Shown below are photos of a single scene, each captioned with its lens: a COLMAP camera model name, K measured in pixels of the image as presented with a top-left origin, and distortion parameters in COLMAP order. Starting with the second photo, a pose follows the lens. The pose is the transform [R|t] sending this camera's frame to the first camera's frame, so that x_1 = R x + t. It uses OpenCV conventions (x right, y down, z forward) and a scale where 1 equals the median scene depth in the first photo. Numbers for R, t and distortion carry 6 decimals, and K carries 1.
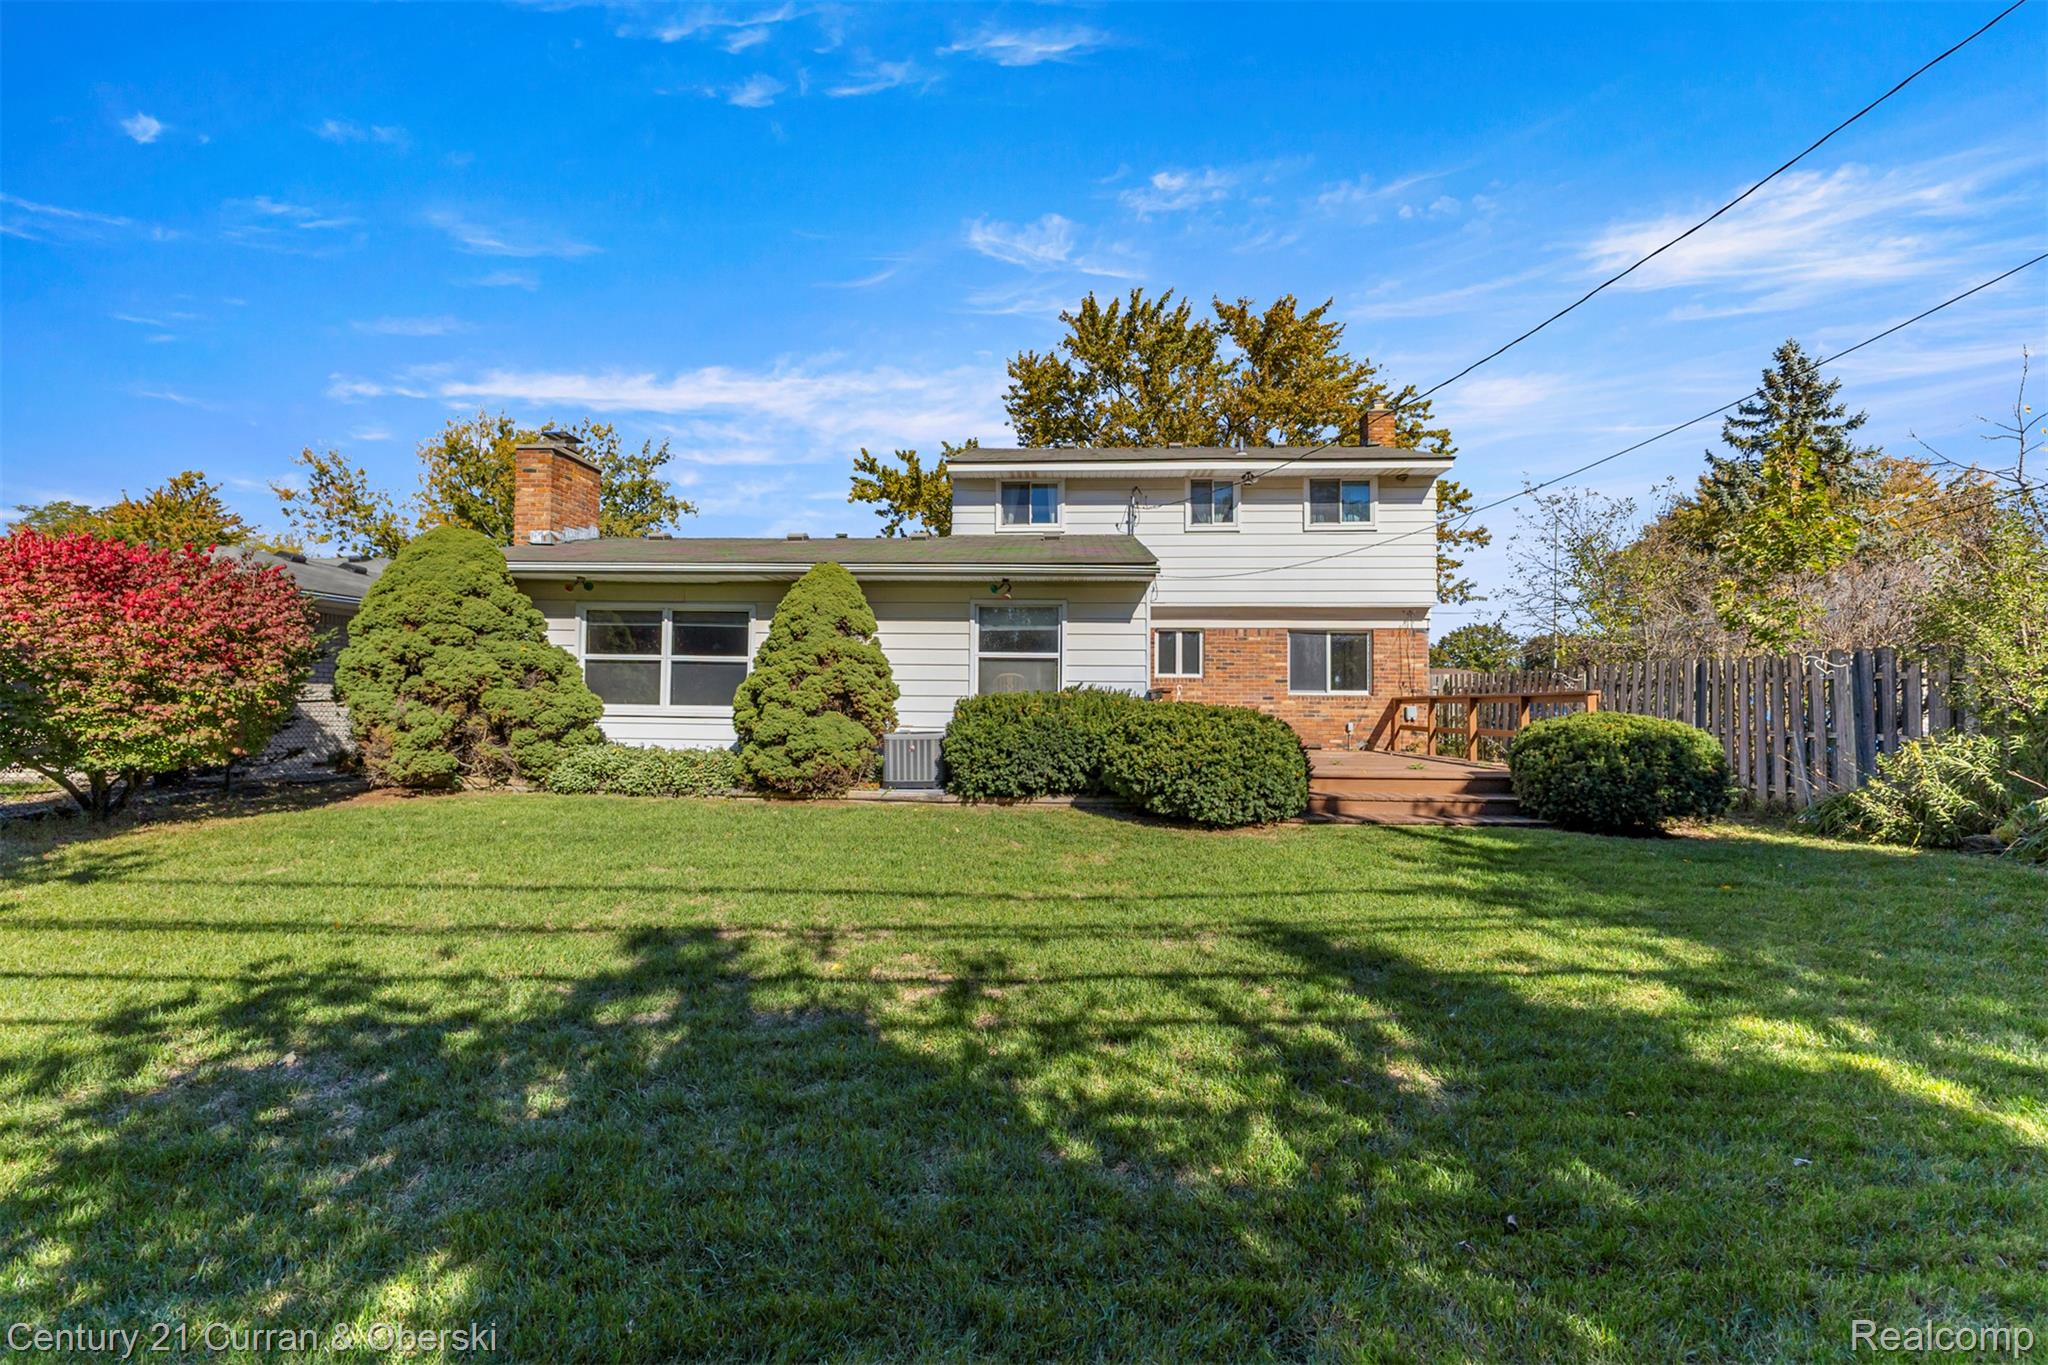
lens RADIAL K [[883.8, 0, 1024.0], [0, 883.8, 682.5], [0, 0, 1]] dist [0.004464, 0.000445]
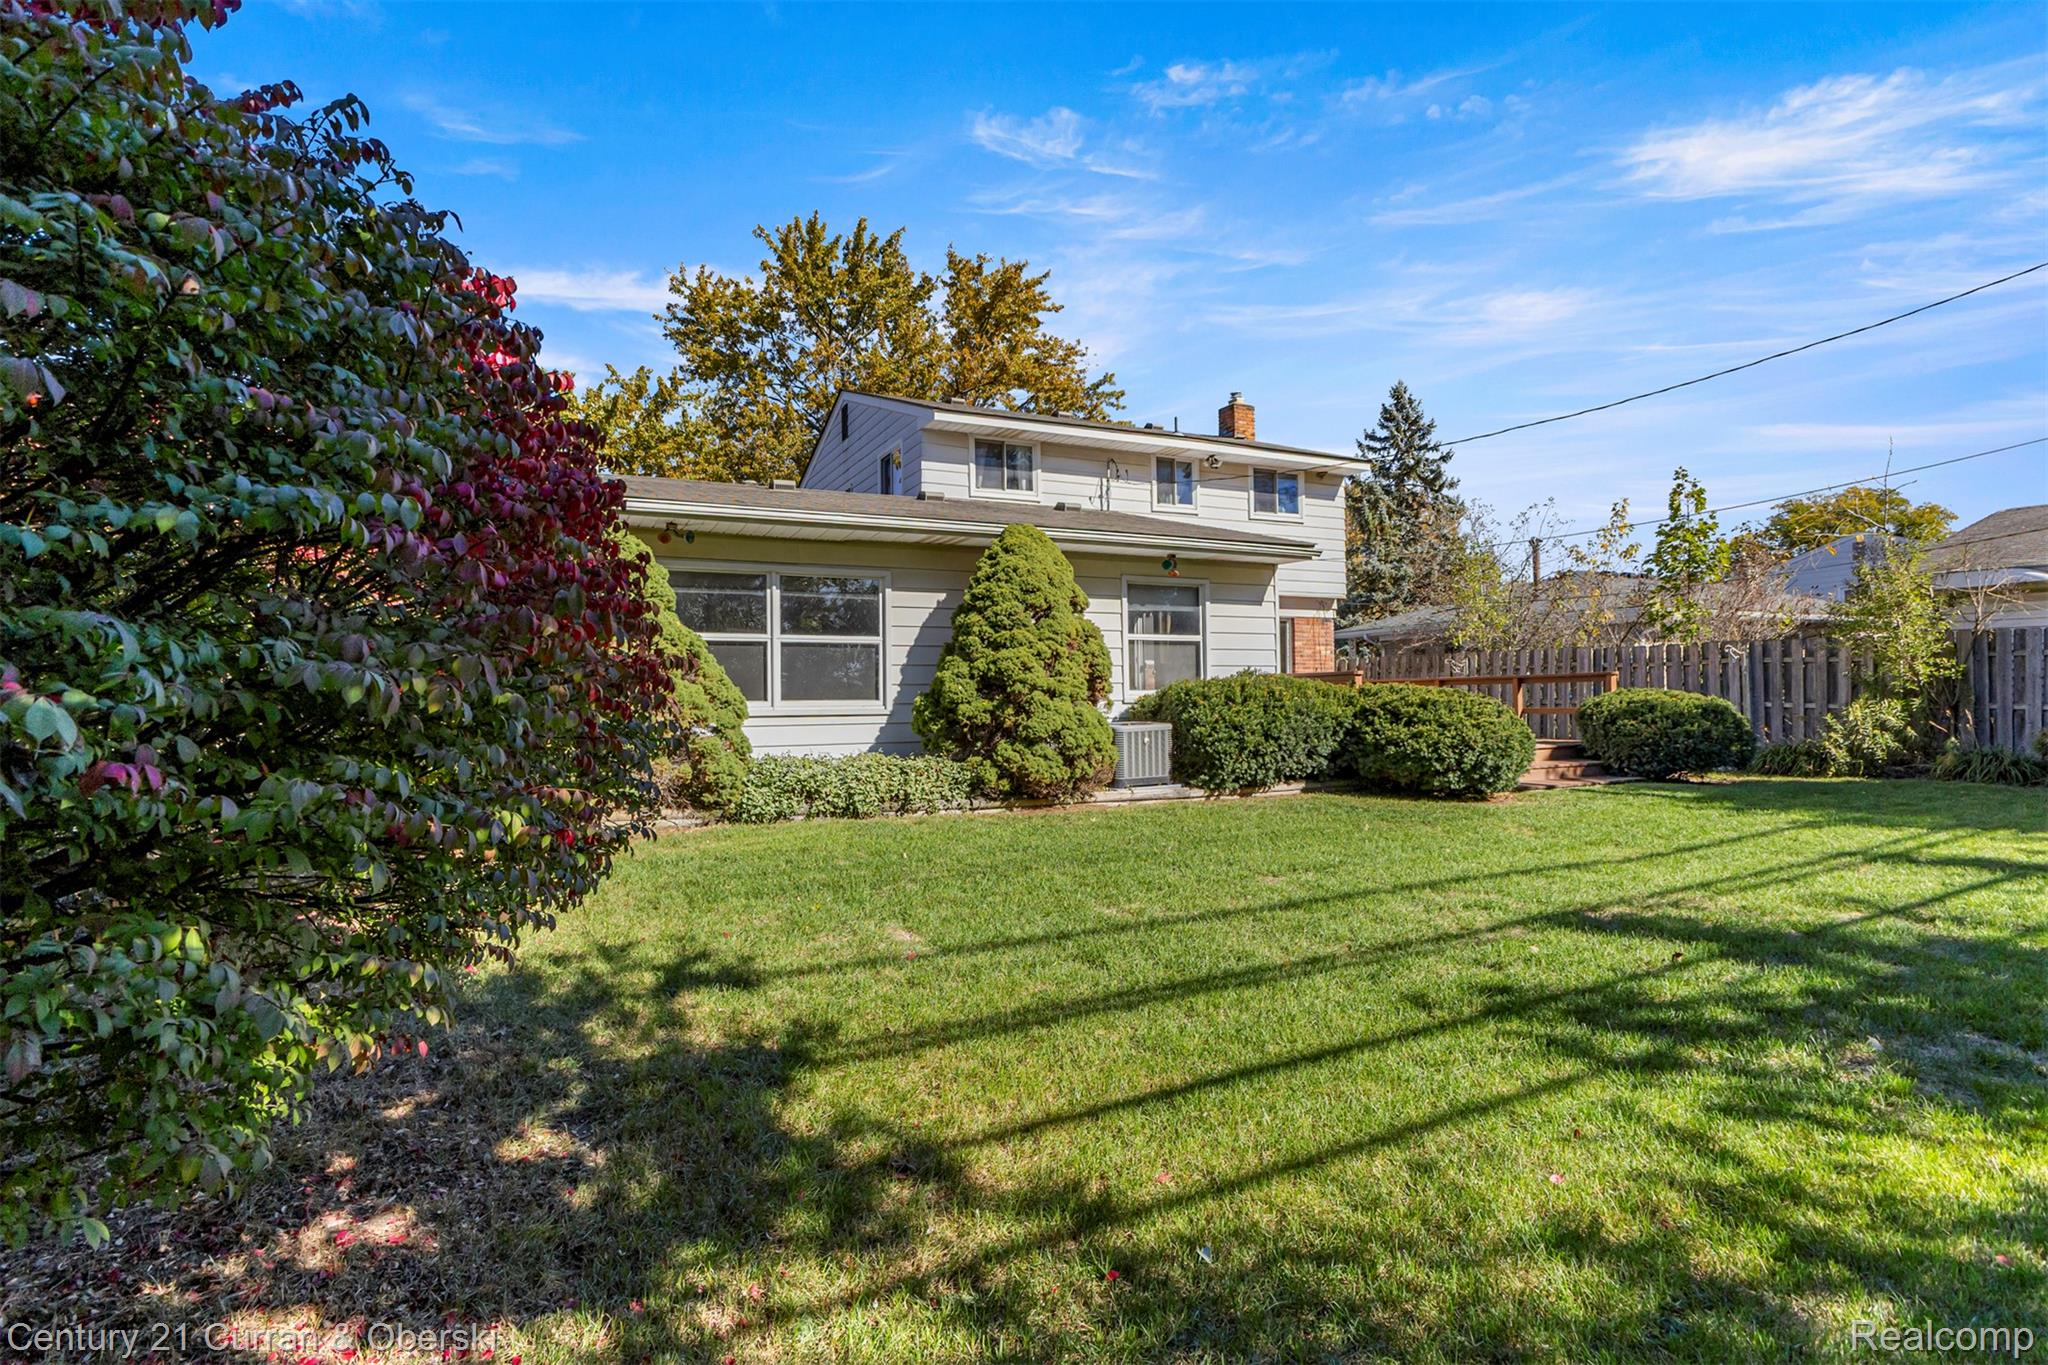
lens RADIAL K [[1021.5, 0, 1024.0], [0, 1021.5, 682.5], [0, 0, 1]] dist [-0.002463, -0.000132]
pose [[0.871692, -0.011302, 0.489924, -0.515439], [0.008797, 0.999934, 0.007415, 0.004887], [-0.489976, -0.002153, 0.871733, 0.115093]]
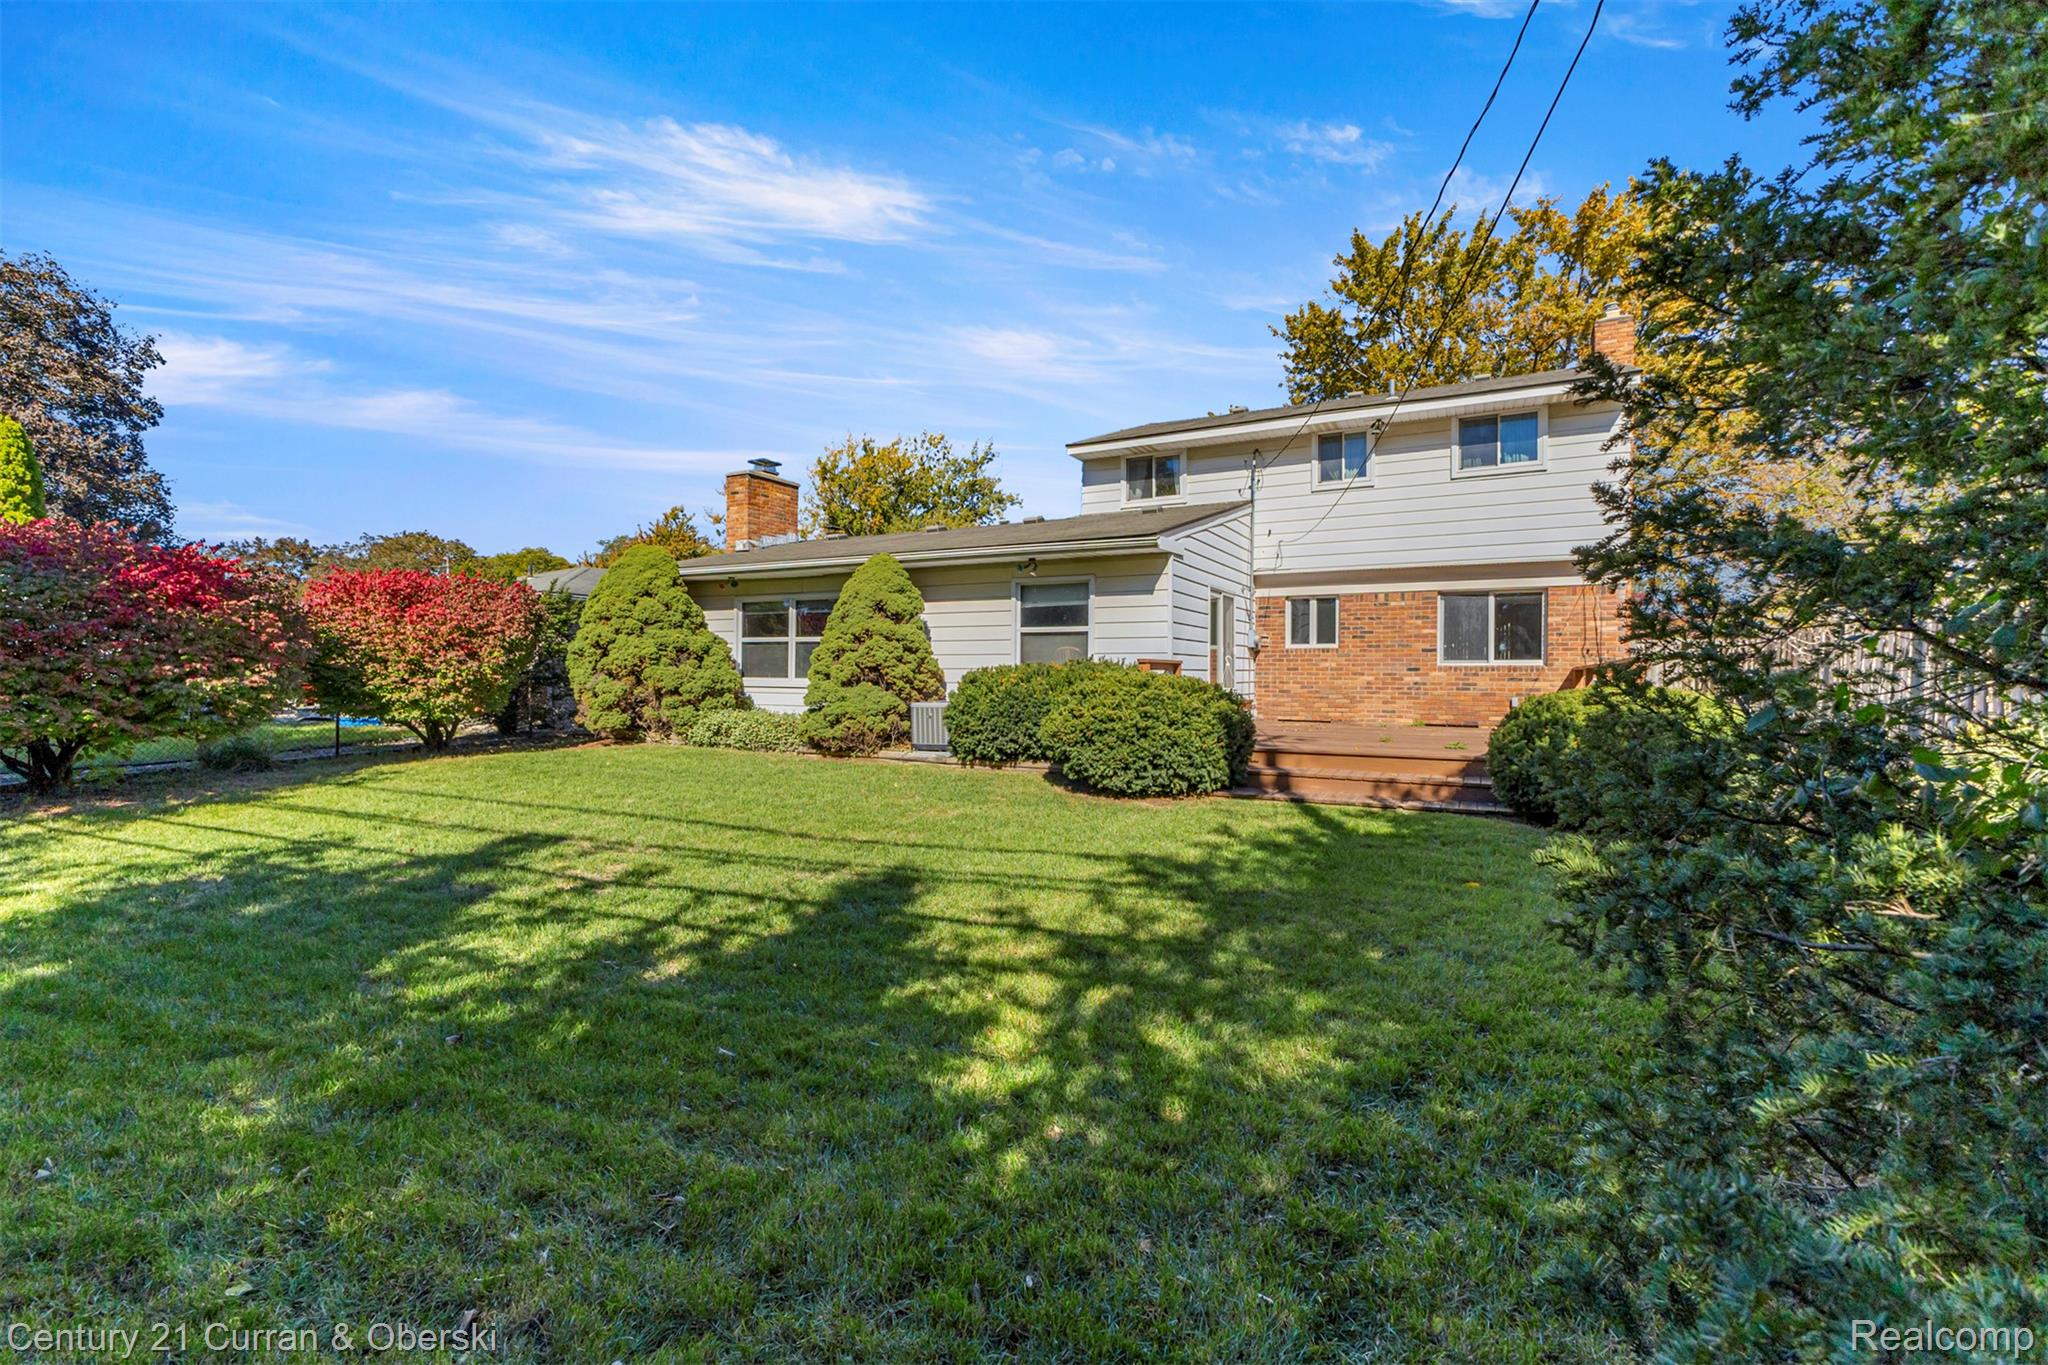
lens RADIAL K [[881.3, 0, 1023.8], [0, 881.3, 691.3], [0, 0, 1]] dist [-0.007241, 0.000174]
pose [[0.907702, 0.003349, -0.419603, 0.318219], [0.012474, 0.999311, 0.034961, 0.004001], [0.419431, -0.036969, 0.907034, 0.022724]]
